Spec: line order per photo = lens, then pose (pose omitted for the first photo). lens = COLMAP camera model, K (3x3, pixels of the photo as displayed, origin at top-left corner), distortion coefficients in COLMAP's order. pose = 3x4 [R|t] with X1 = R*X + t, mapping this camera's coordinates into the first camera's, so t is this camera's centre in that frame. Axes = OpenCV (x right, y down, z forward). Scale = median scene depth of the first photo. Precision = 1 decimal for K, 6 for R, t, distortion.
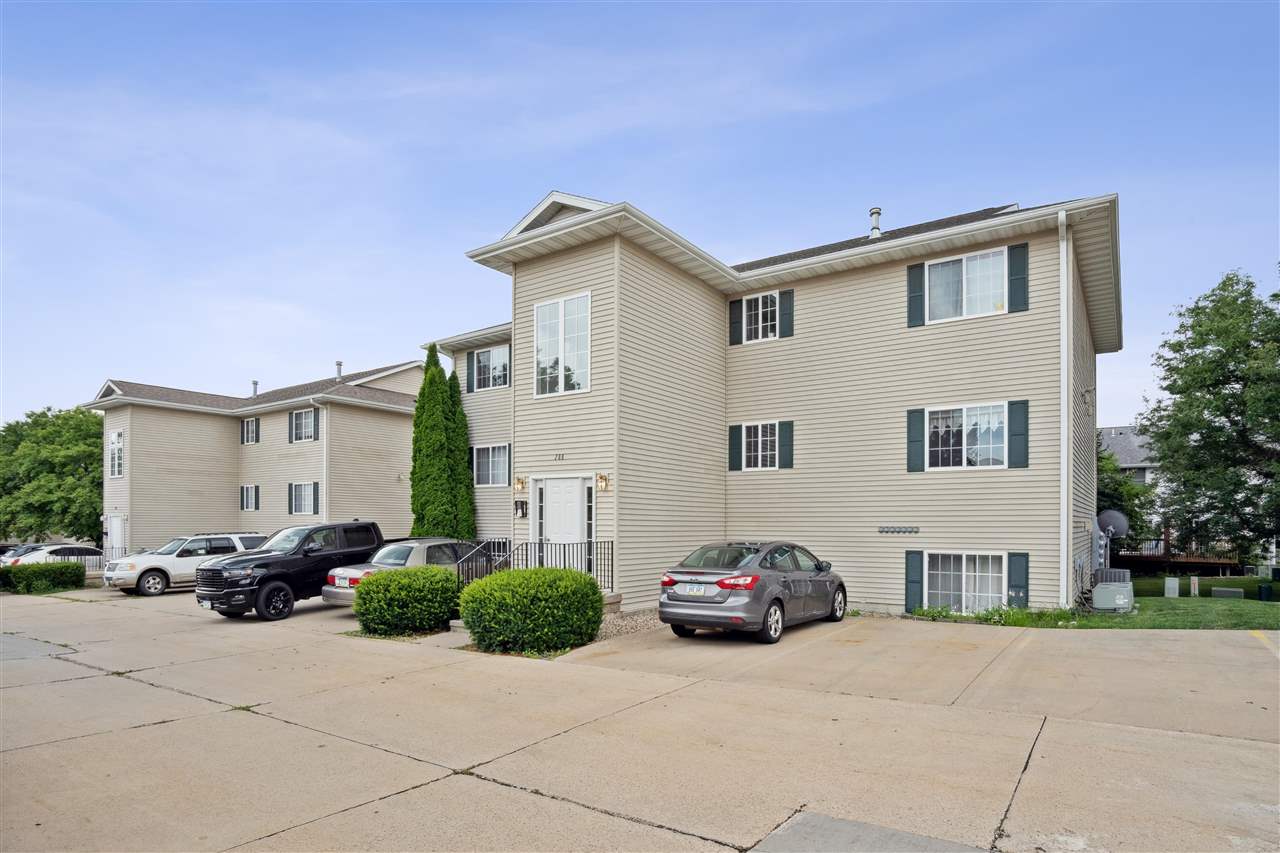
lens RADIAL K [[664.5, 0, 639.9], [0, 664.5, 426.4], [0, 0, 1]] dist [-0.029324, 0.000191]
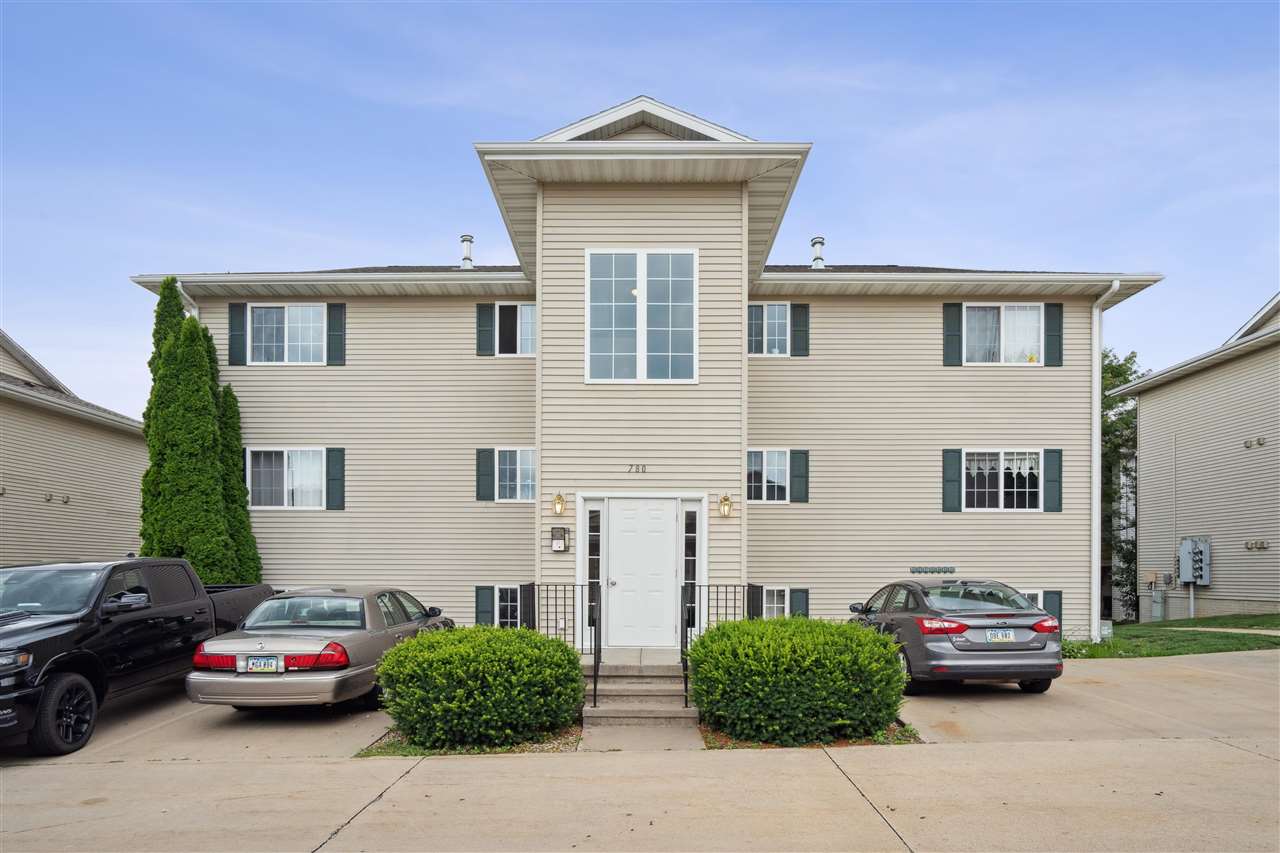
lens RADIAL K [[718.9, 0, 639.9], [0, 718.9, 495.0], [0, 0, 1]] dist [-0.003481, 0.001279]
pose [[0.831822, 0.059313, 0.551864, -0.563378], [-0.079664, 0.996738, 0.012950, 0.066062], [-0.549295, -0.054736, 0.833834, 0.354273]]
